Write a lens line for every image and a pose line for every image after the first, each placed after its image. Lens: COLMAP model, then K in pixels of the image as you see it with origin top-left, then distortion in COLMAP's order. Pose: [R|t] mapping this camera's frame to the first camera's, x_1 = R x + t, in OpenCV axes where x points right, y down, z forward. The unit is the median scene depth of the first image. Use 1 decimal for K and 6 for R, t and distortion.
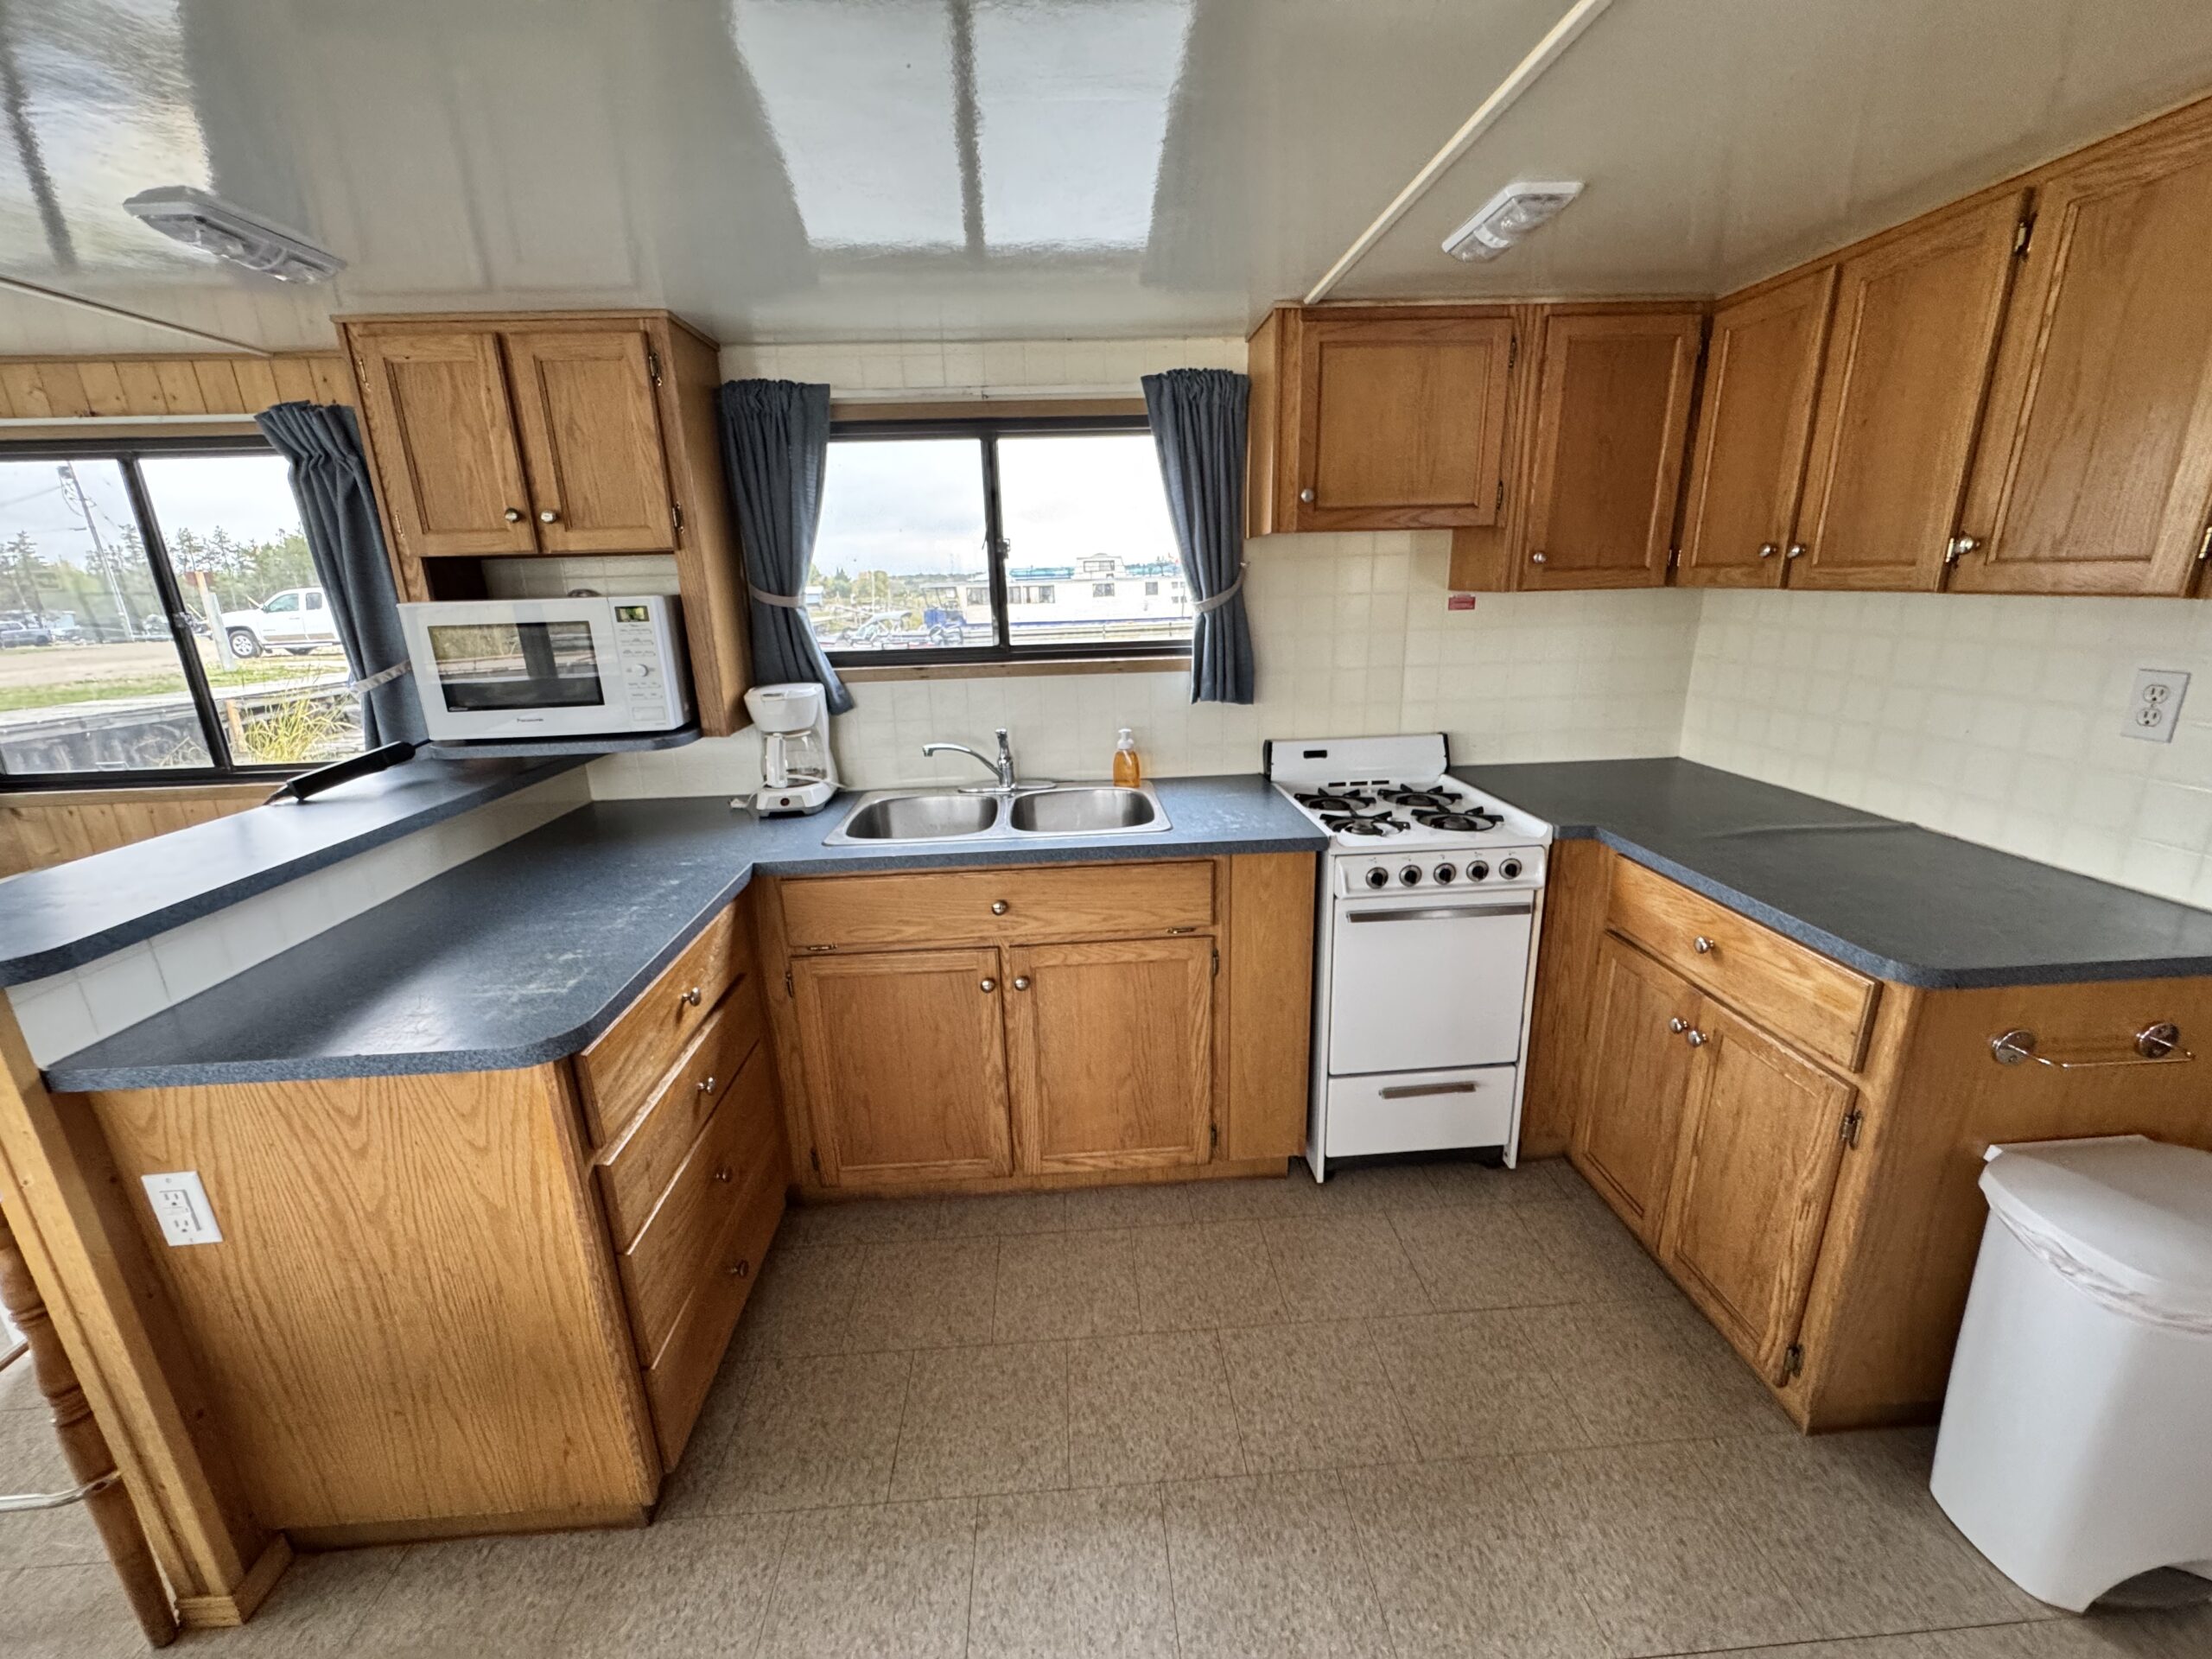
lens RADIAL K [[879.7, 0, 1108.8], [0, 879.7, 829.3], [0, 0, 1]] dist [-0.004714, 0.000574]
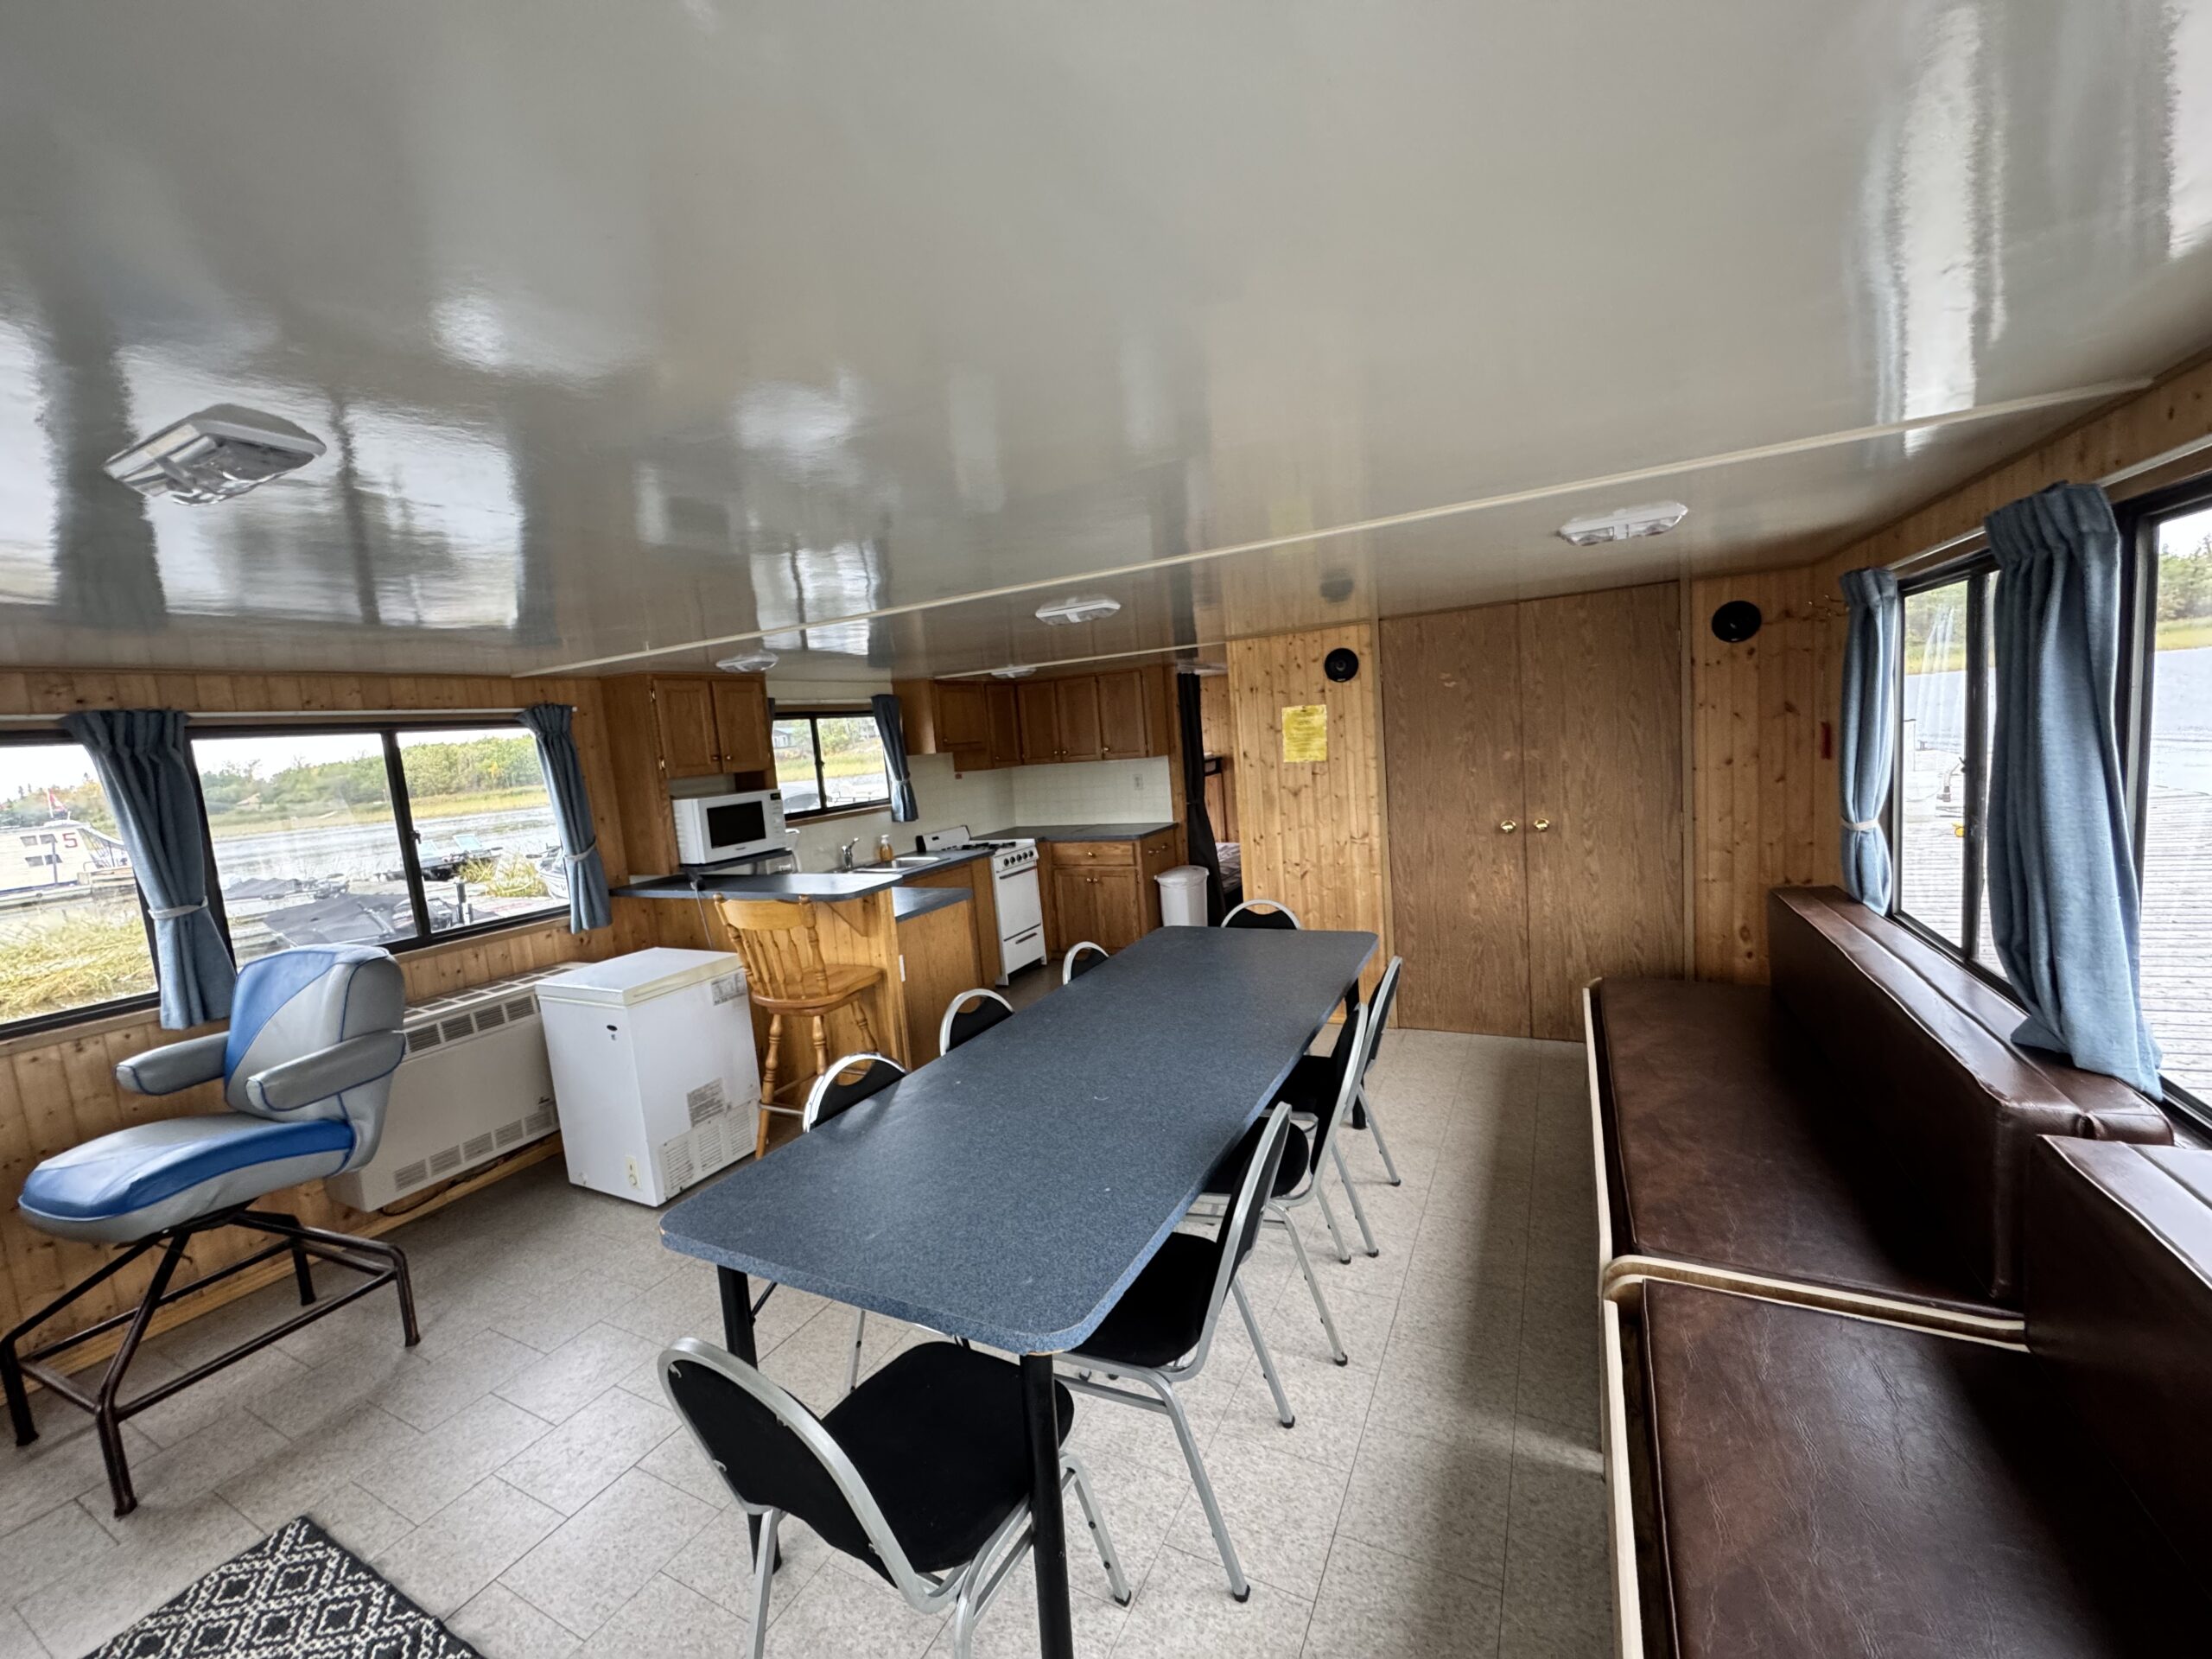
lens RADIAL K [[879.7, 0, 1110.7], [0, 879.7, 830.0], [0, 0, 1]] dist [-0.004714, 0.000574]
pose [[0.513579, -0.108858, 0.851109, -1.861994], [0.299431, 0.952299, -0.058883, 0.212568], [-0.804101, 0.285090, 0.521676, -0.792497]]
